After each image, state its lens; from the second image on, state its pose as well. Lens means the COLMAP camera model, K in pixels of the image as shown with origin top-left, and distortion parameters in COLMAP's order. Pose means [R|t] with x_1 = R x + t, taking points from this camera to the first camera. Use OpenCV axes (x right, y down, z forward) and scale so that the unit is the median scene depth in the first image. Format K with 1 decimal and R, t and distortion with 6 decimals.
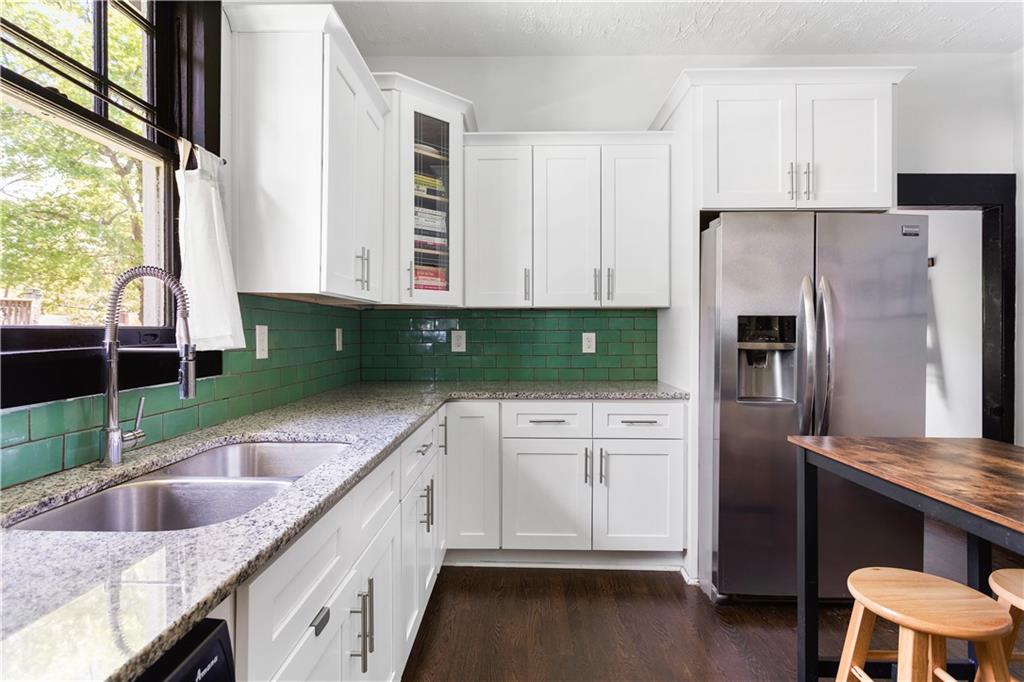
lens RADIAL K [[519.0, 0, 510.8], [0, 519.0, 337.5], [0, 0, 1]] dist [0.004303, 0.000384]
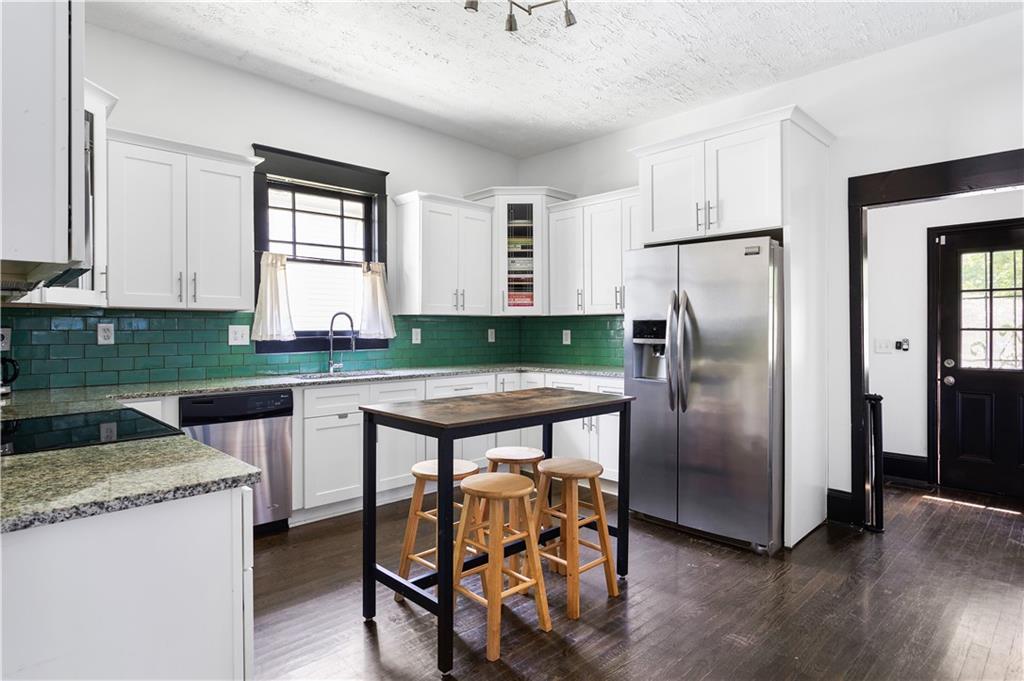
lens RADIAL K [[561.4, 0, 510.8], [0, 561.4, 335.5], [0, 0, 1]] dist [-0.003814, -0.000125]
pose [[0.719064, 0.003963, -0.694933, 1.112032], [-0.004271, 0.999990, 0.001283, 0.001031], [0.694931, 0.002046, 0.719073, -0.330163]]
